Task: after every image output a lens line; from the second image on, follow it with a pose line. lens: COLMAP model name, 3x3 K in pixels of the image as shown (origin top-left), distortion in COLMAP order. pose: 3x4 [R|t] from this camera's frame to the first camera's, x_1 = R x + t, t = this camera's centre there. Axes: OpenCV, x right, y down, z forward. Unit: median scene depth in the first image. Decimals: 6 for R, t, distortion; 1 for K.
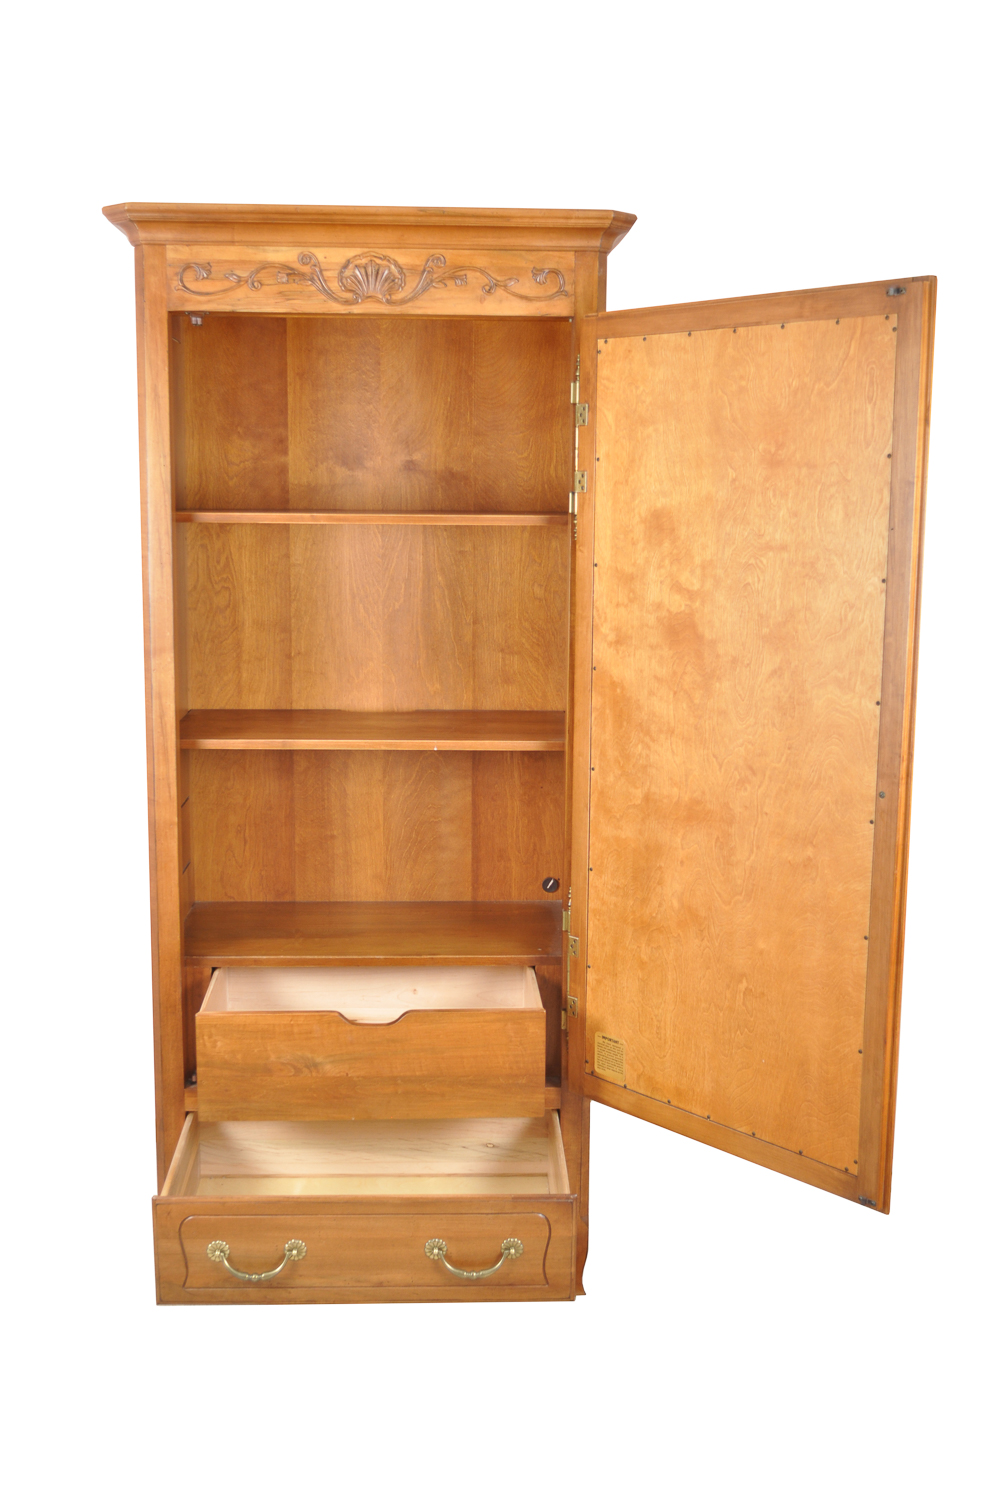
lens RADIAL K [[1735.5, 0, 498.0], [0, 1735.5, 750.0], [0, 0, 1]] dist [-0.005958, -0.020473]
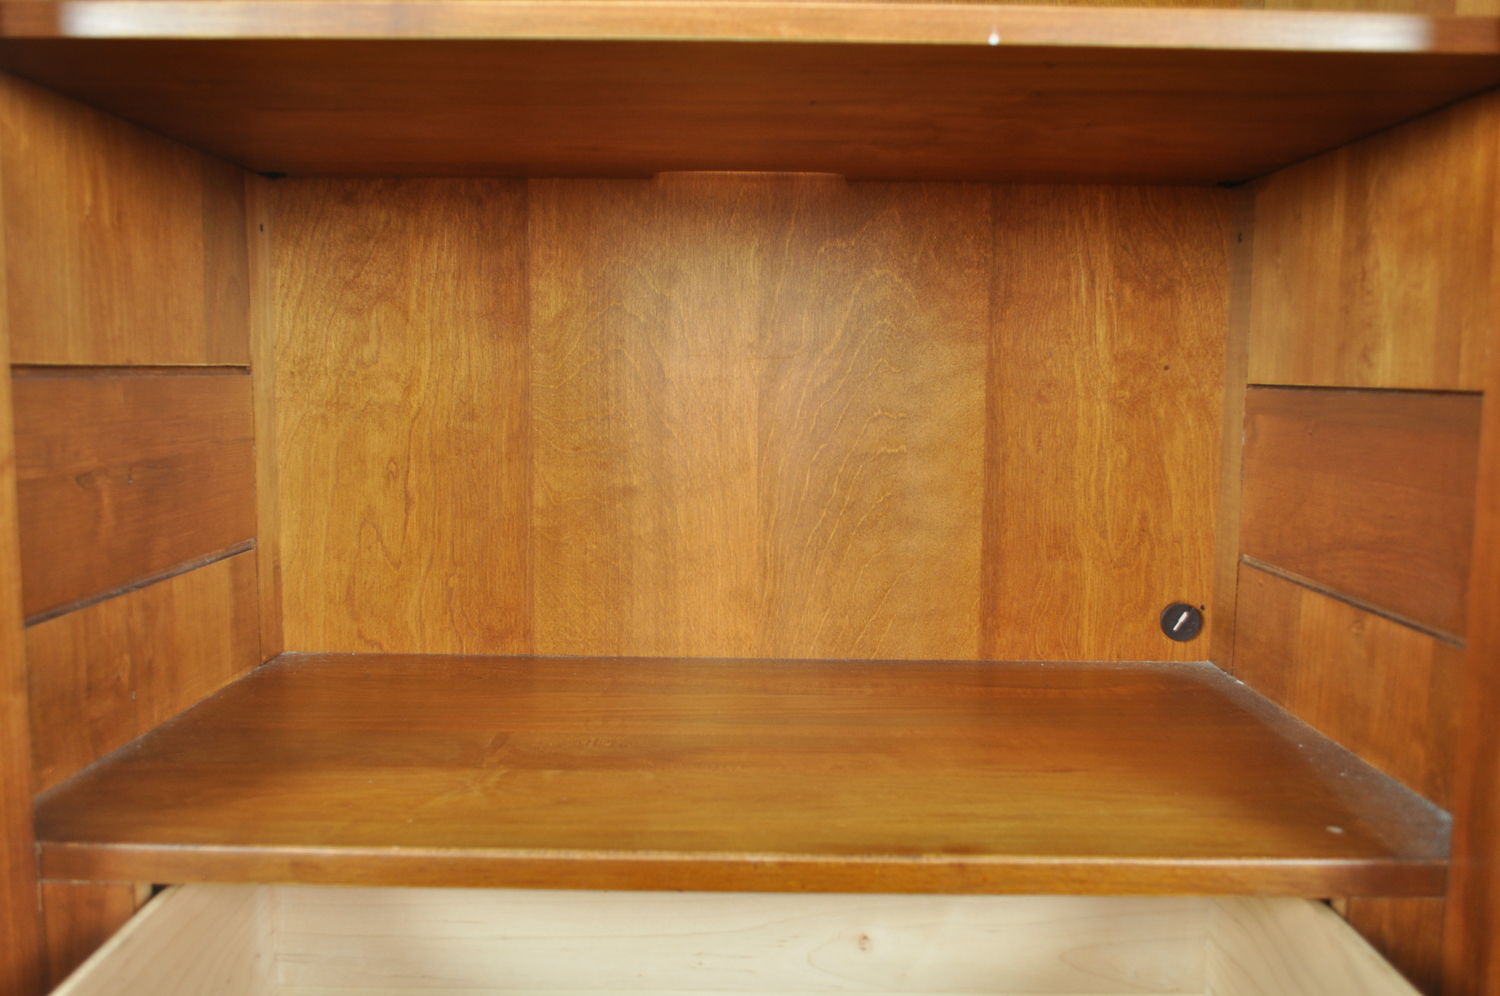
lens RADIAL K [[1290.9, 0, 750.0], [0, 1290.9, 498.0], [0, 0, 1]] dist [-0.006130, -0.002465]
pose [[0.998847, 0.006767, -0.047520, -0.056262], [-0.009153, 0.998698, -0.050177, 0.068791], [0.047119, 0.050554, 0.997609, 0.740330]]
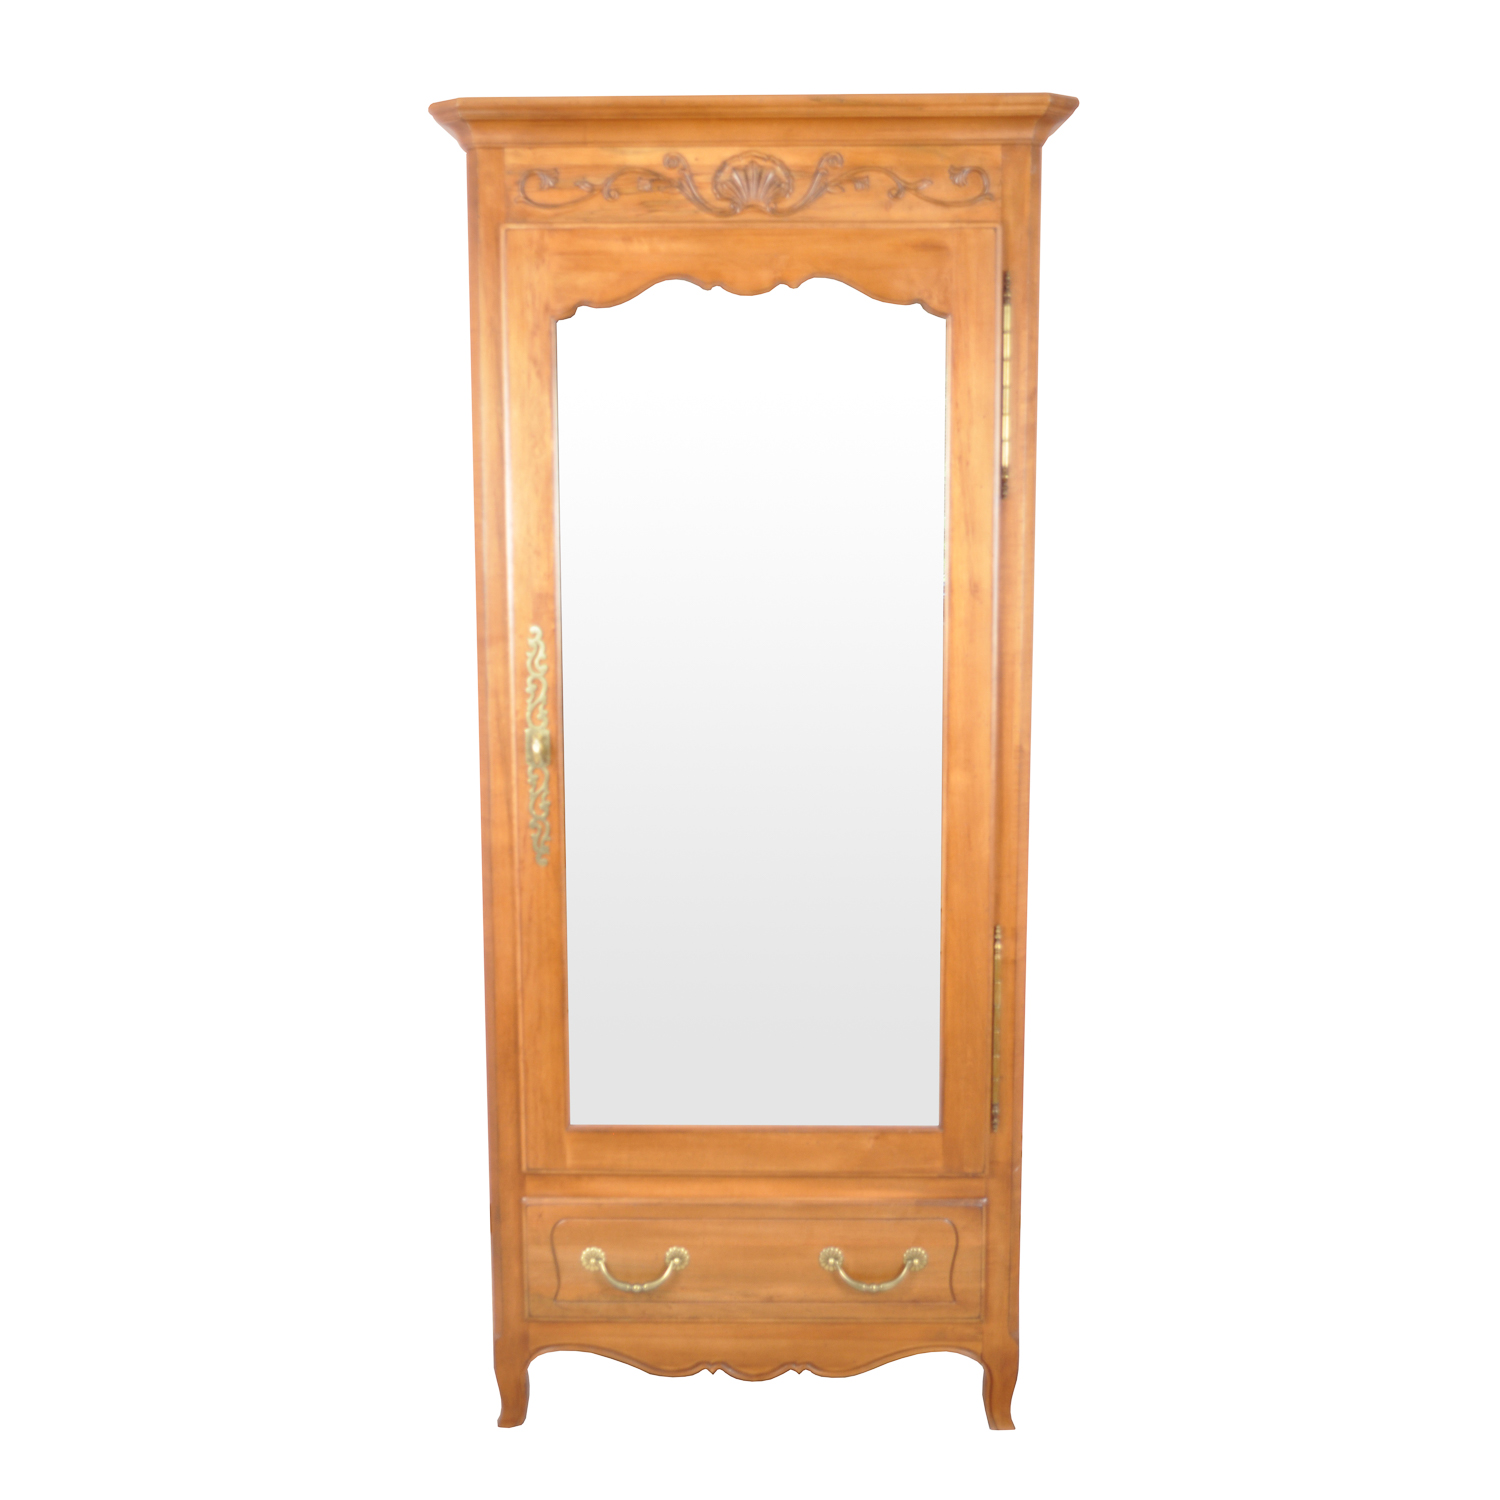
lens RADIAL K [[2551.7, 0, 750.0], [0, 2551.7, 750.0], [0, 0, 1]] dist [0.016631, 0.064053]
pose [[0.997491, -0.004859, -0.070630, 0.009680], [0.002261, 0.999320, -0.036813, 0.039833], [0.070761, 0.036561, 0.996823, -0.192319]]
